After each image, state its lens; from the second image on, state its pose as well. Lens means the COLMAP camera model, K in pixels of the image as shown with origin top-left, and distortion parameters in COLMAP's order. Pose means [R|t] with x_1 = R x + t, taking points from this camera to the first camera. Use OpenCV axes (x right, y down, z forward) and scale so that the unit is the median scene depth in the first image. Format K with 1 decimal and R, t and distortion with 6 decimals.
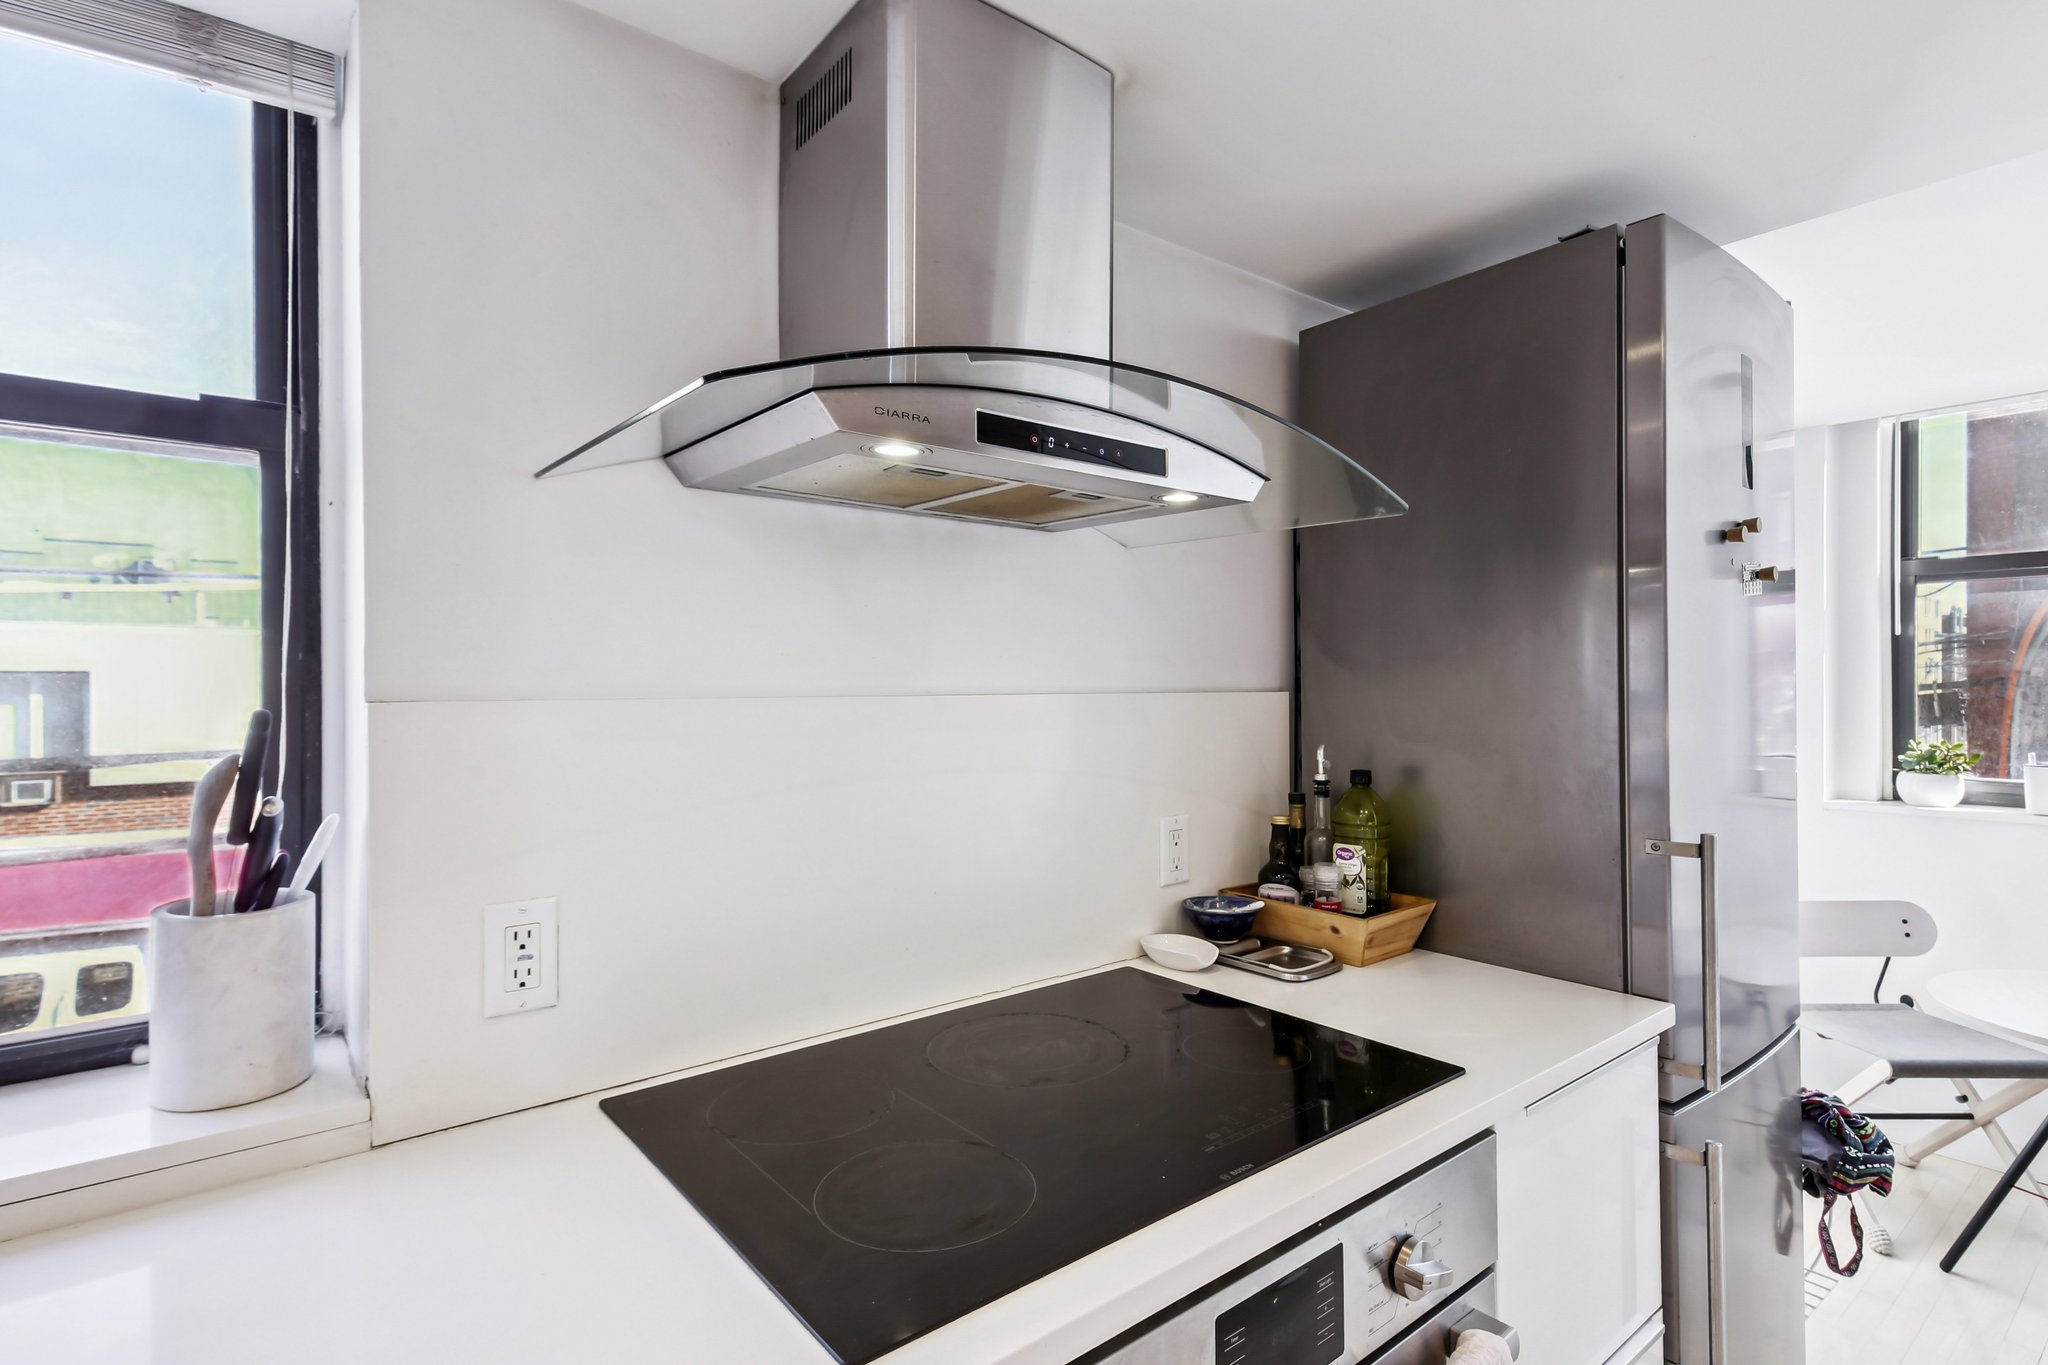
lens RADIAL K [[1021.5, 0, 1018.7], [0, 1021.5, 678.7], [0, 0, 1]] dist [0.004010, 0.000309]
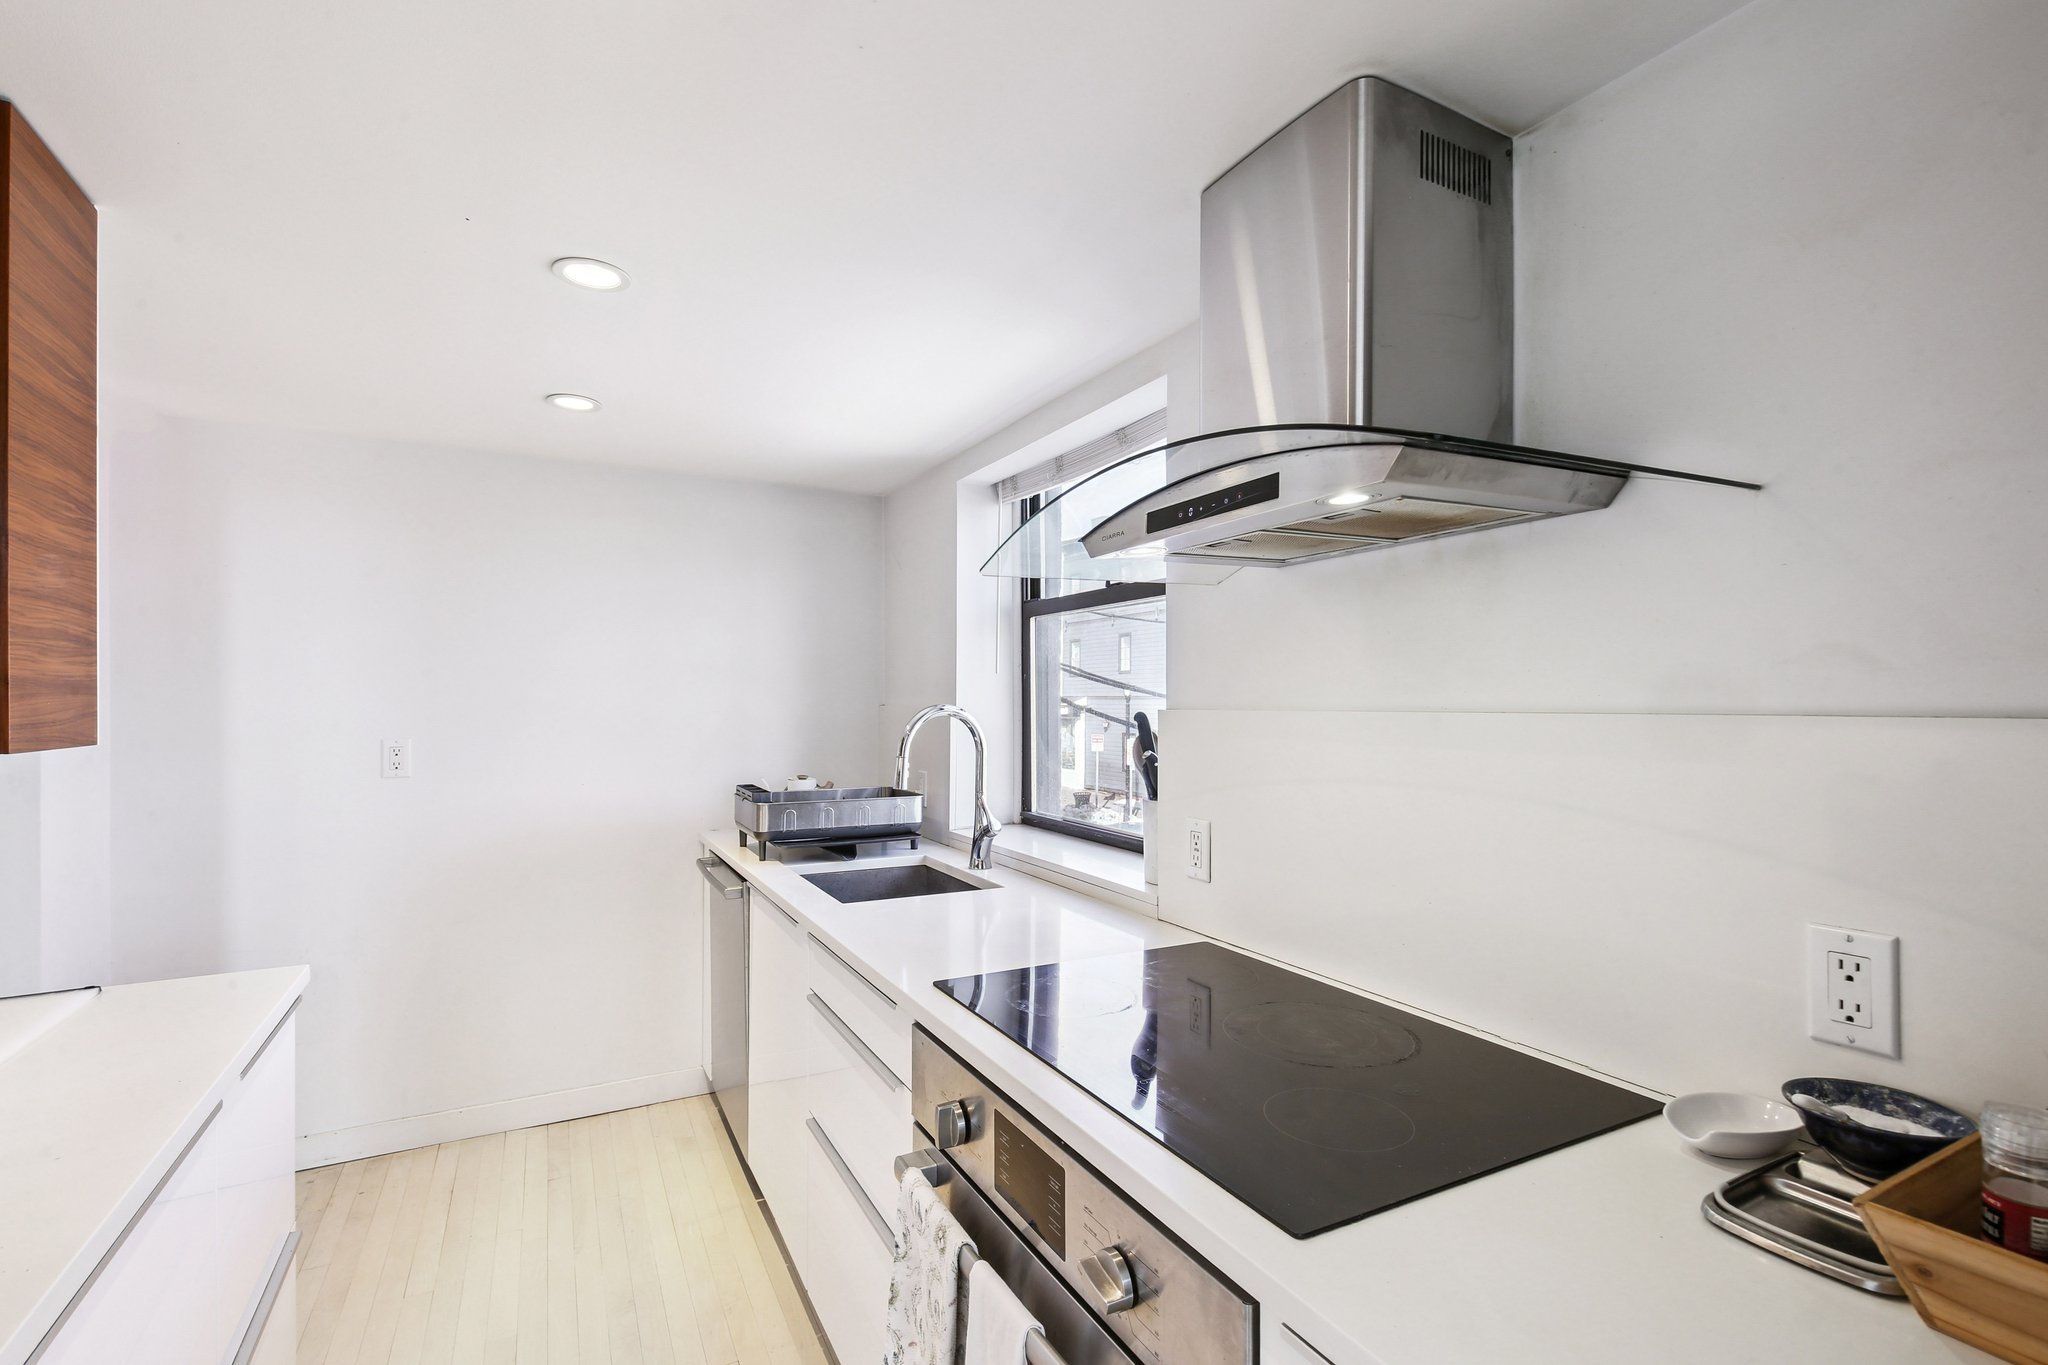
lens RADIAL K [[940.4, 0, 1013.0], [0, 940.4, 692.6], [0, 0, 1]] dist [0.003271, 0.000121]
pose [[-0.196873, -0.002692, -0.980425, 0.933983], [0.007392, 0.999964, -0.004230, -0.002106], [0.980401, -0.008080, -0.196846, 0.771019]]
